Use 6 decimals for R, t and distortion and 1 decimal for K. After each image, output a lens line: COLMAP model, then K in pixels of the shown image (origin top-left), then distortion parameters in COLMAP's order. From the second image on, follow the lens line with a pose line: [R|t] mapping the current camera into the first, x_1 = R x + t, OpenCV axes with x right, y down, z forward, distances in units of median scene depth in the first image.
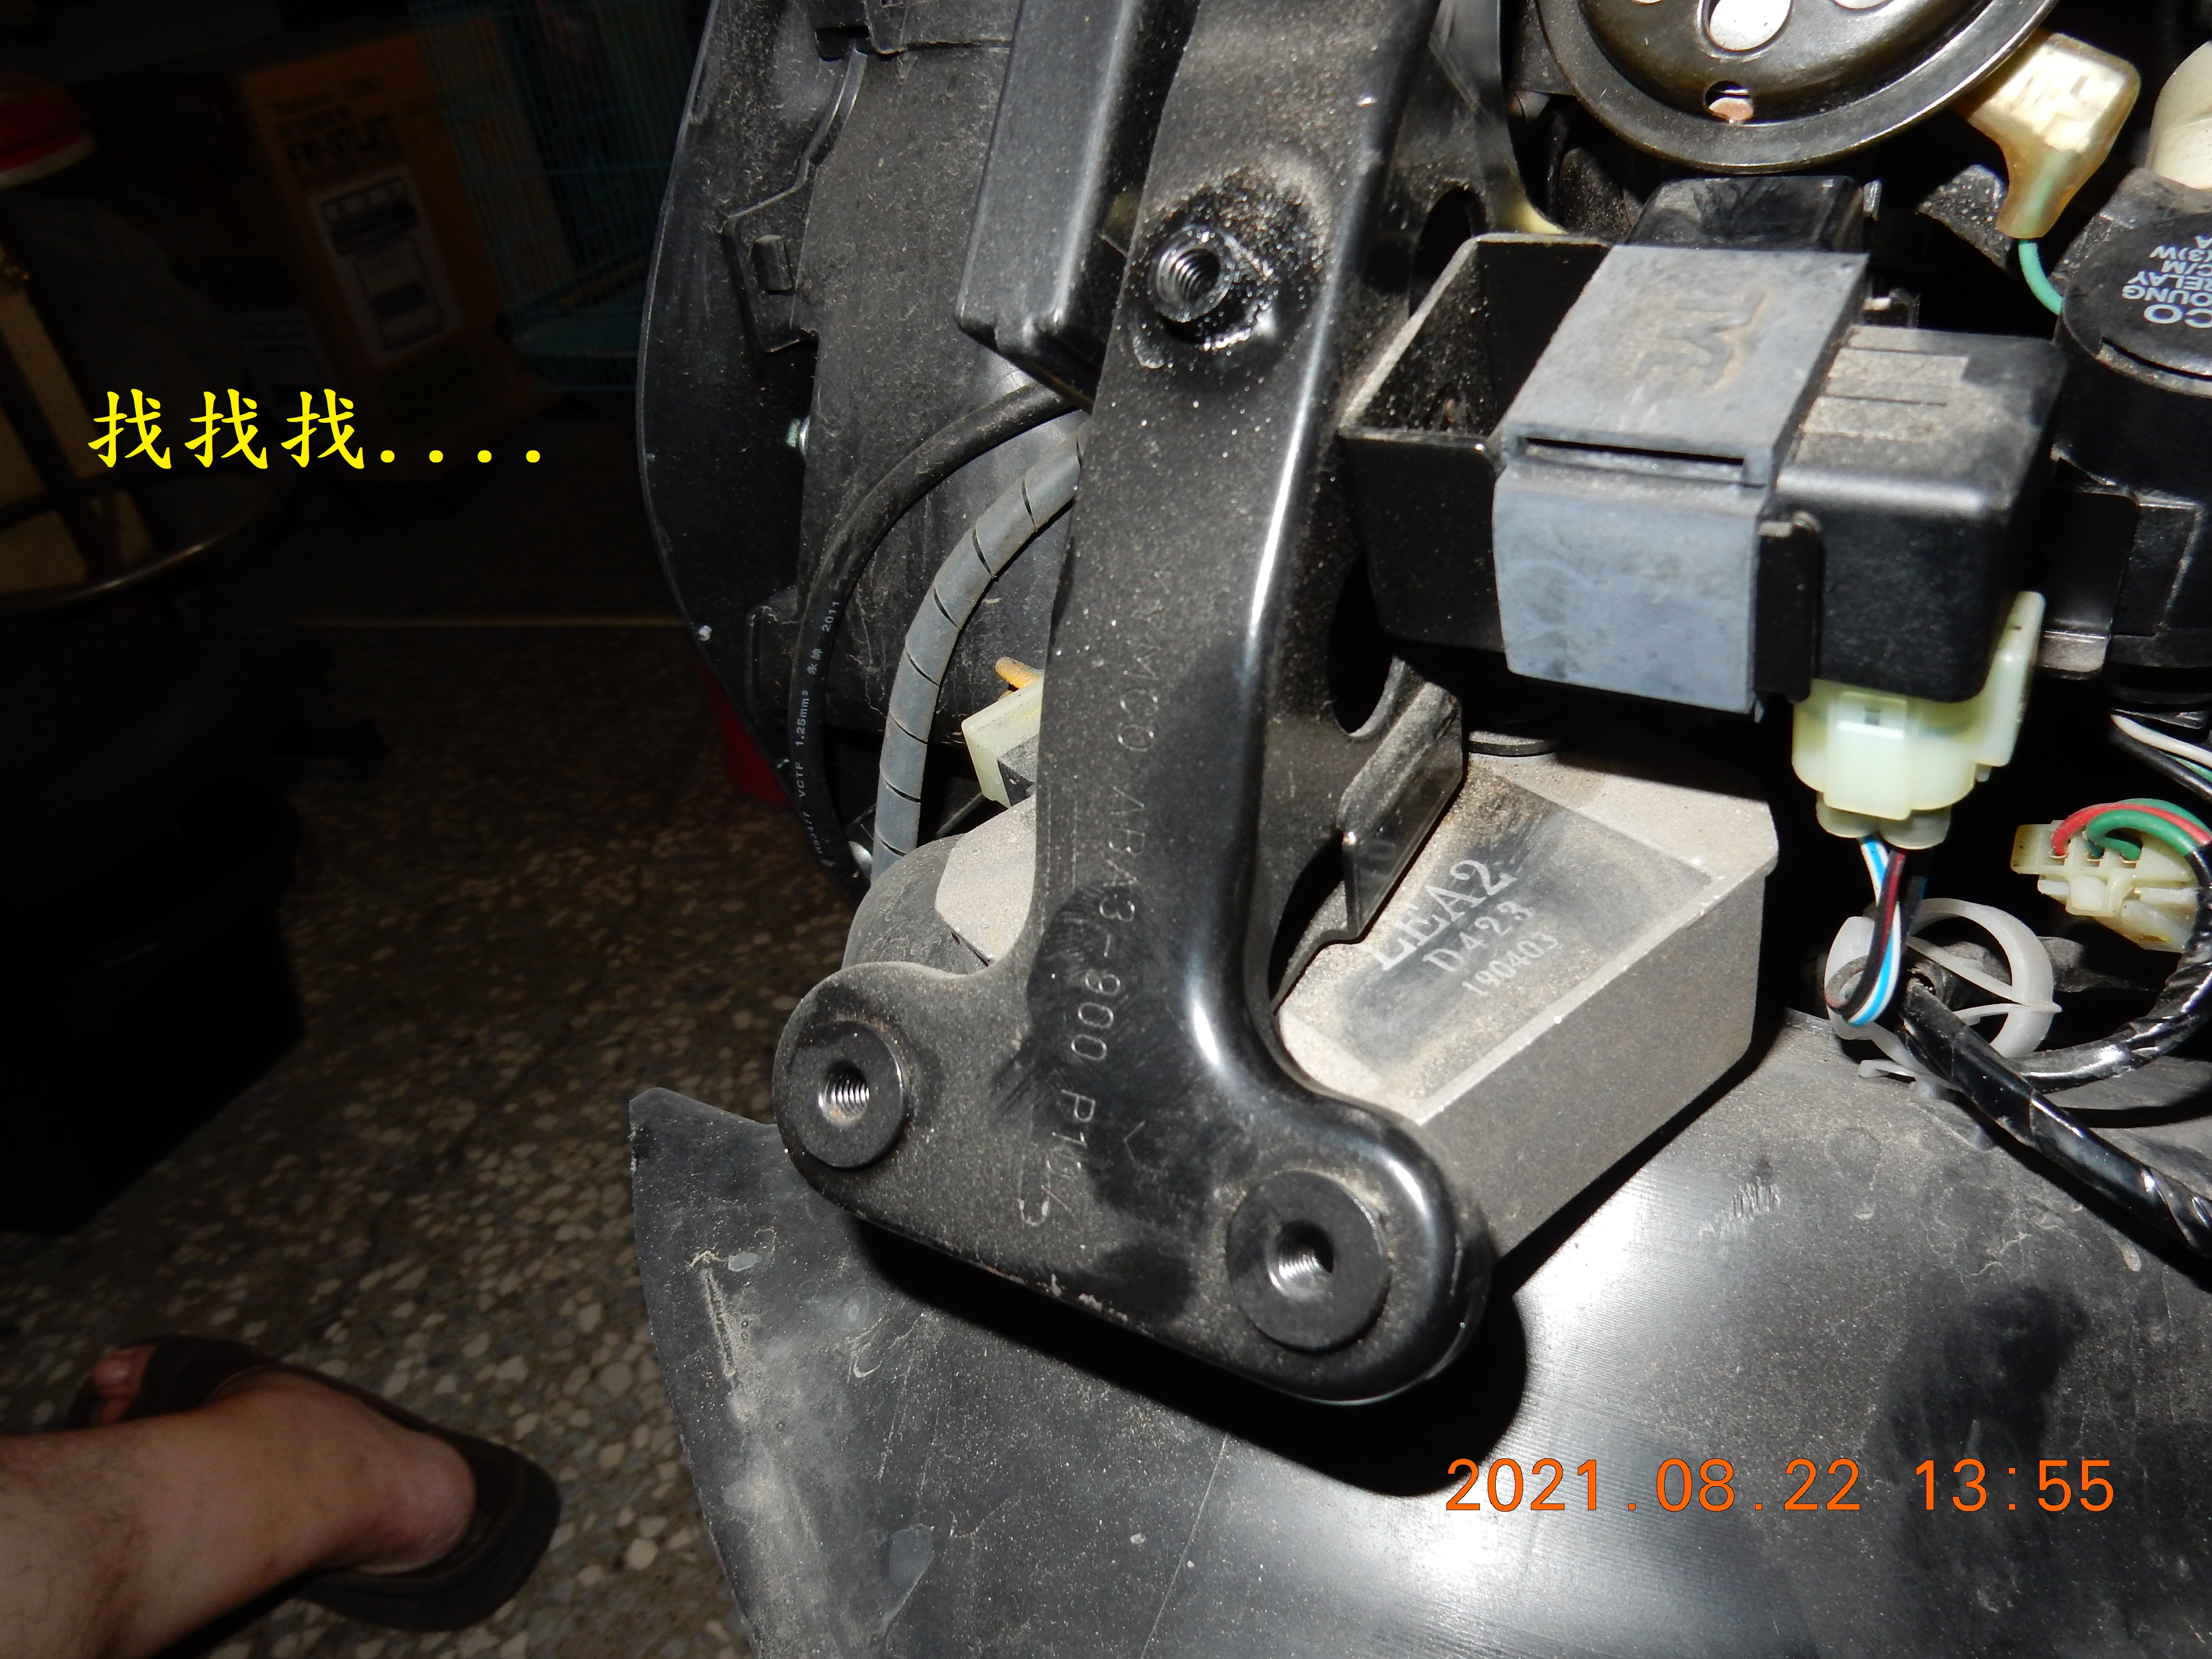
lens RADIAL K [[1597.3, 0, 1094.1], [0, 1597.3, 848.4], [0, 0, 1]] dist [0.003890, -0.011866]
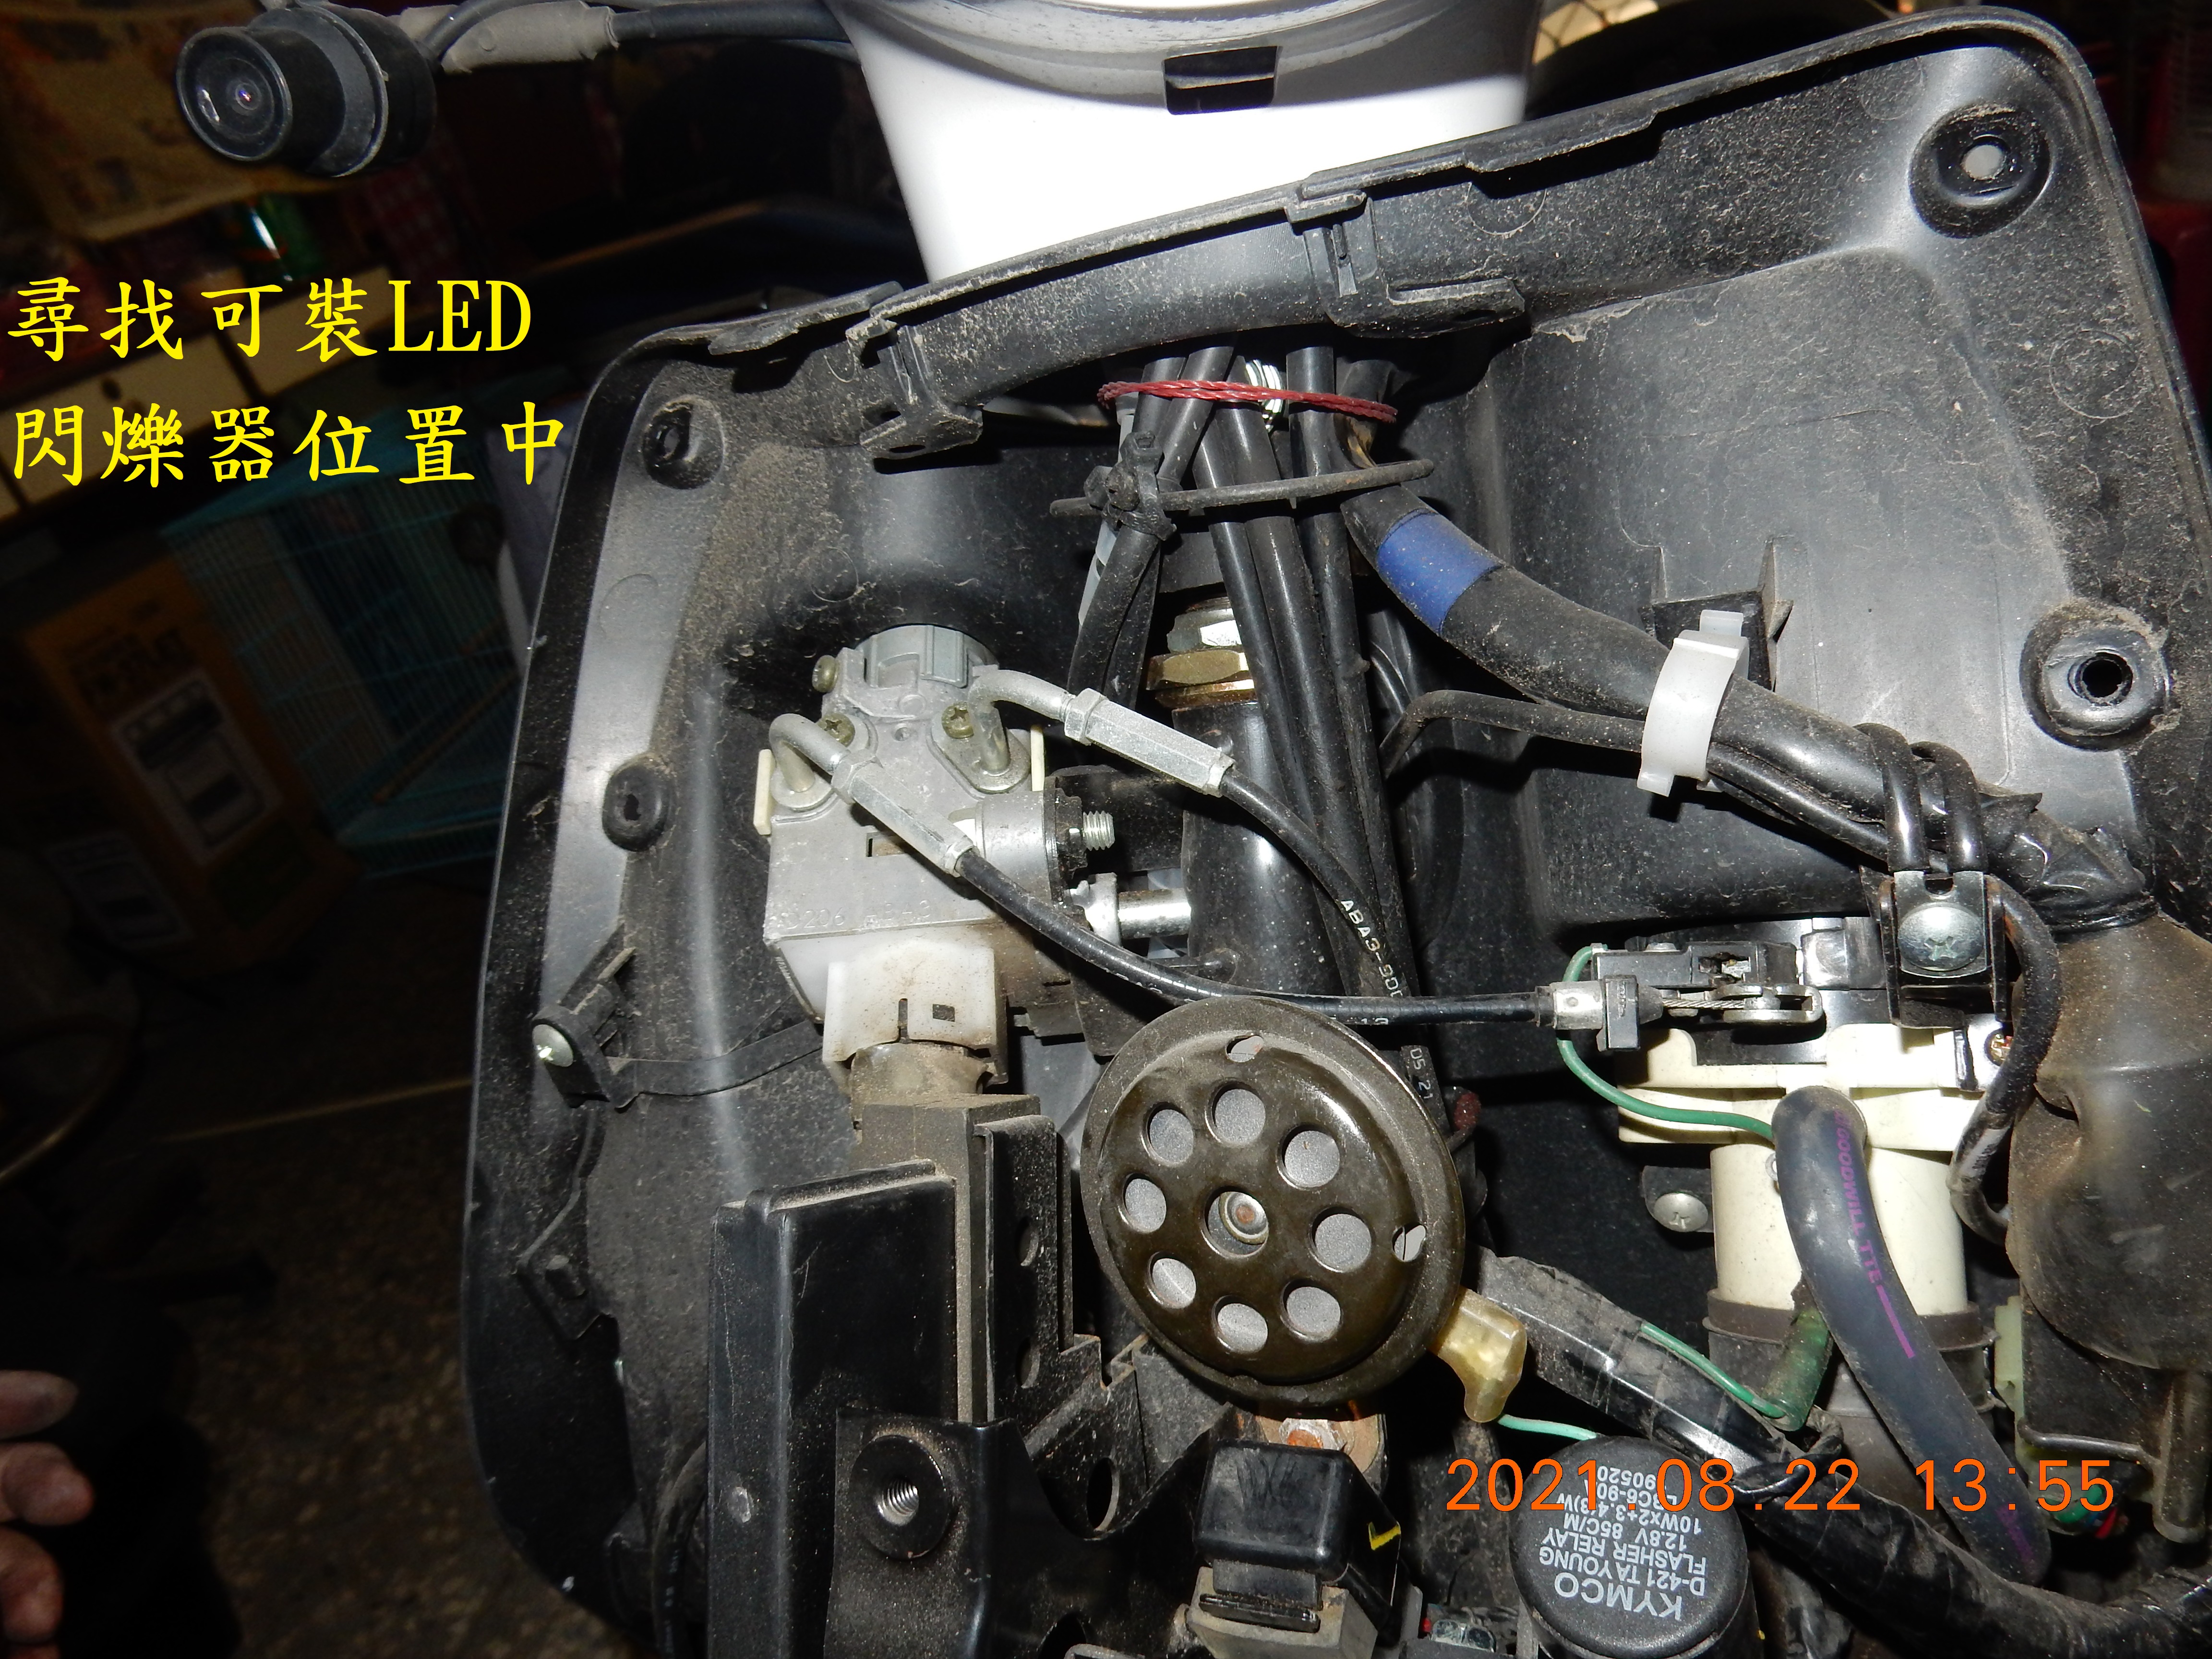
lens RADIAL K [[1597.3, 0, 1084.4], [0, 1597.3, 813.3], [0, 0, 1]] dist [0.003890, -0.011866]
pose [[0.971129, -0.224813, 0.079792, 0.278255], [0.234201, 0.962100, -0.139691, -0.809458], [-0.045364, 0.154345, 0.986975, -0.414049]]
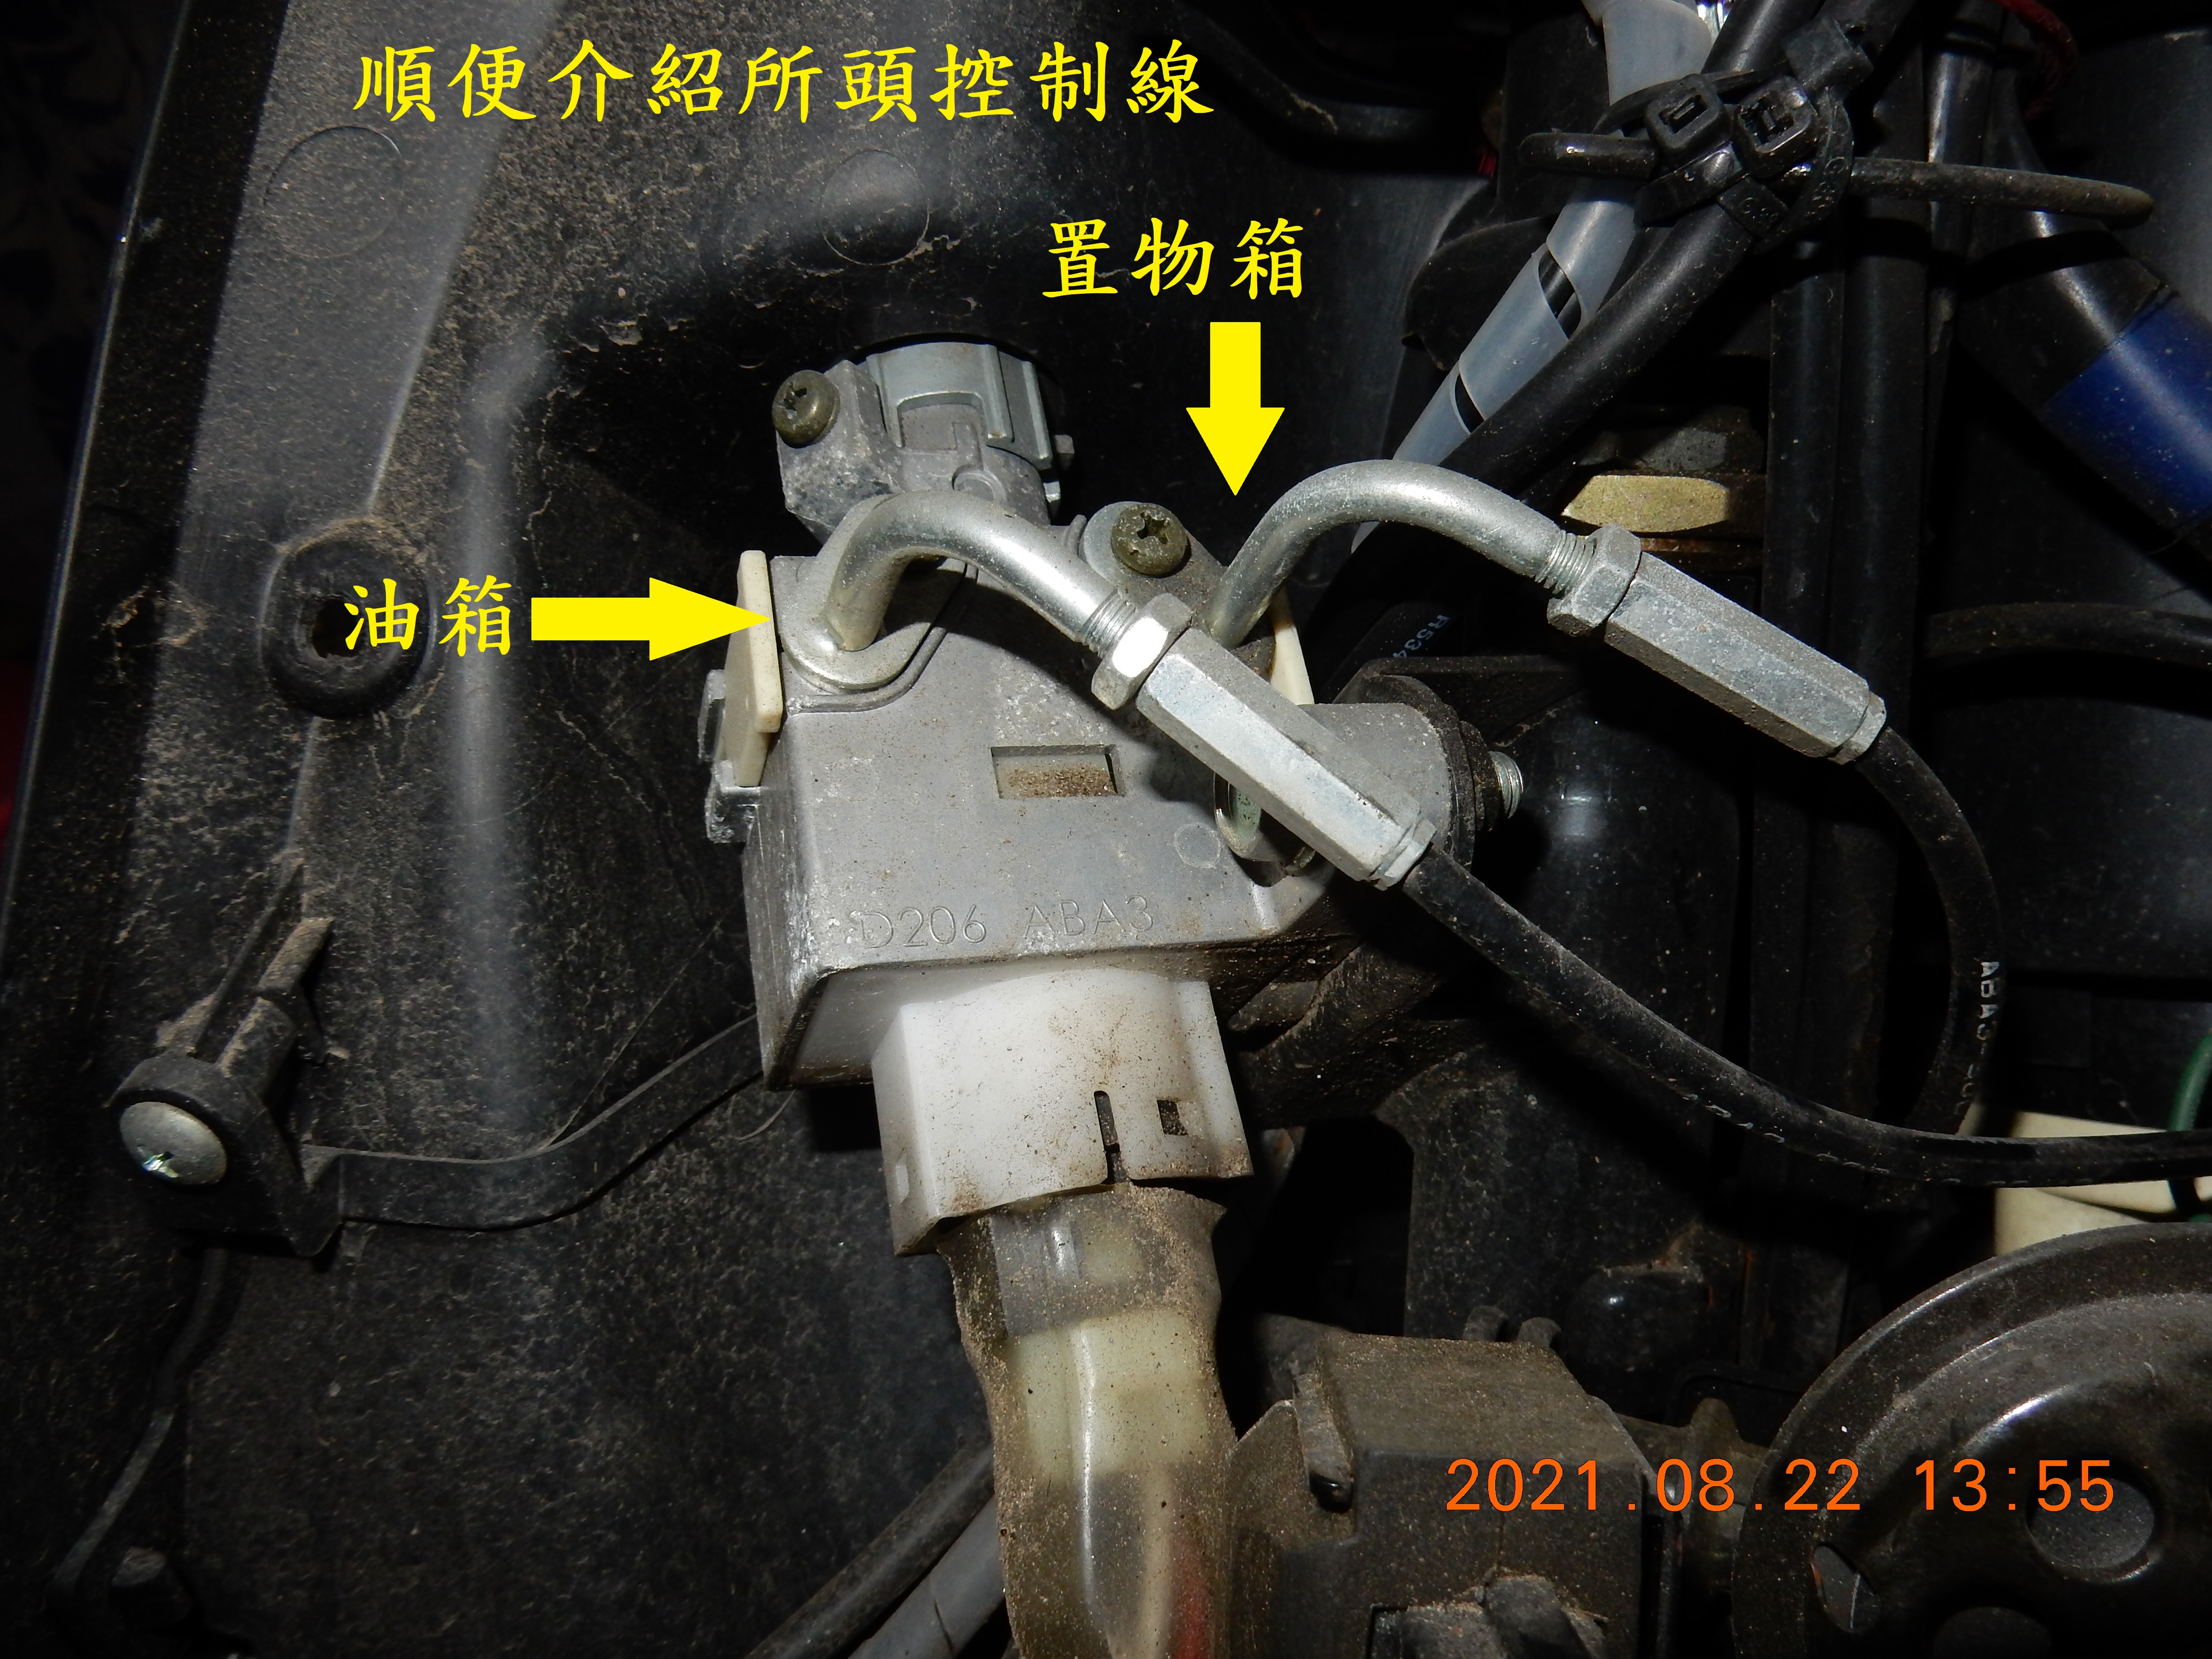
lens RADIAL K [[1597.3, 0, 1100.2], [0, 1597.3, 825.3], [0, 0, 1]] dist [0.003890, -0.011866]
pose [[0.866566, -0.188526, 0.462084, -0.218663], [0.177576, 0.981786, 0.067546, -1.121379], [-0.466402, 0.023522, 0.884260, 0.614912]]
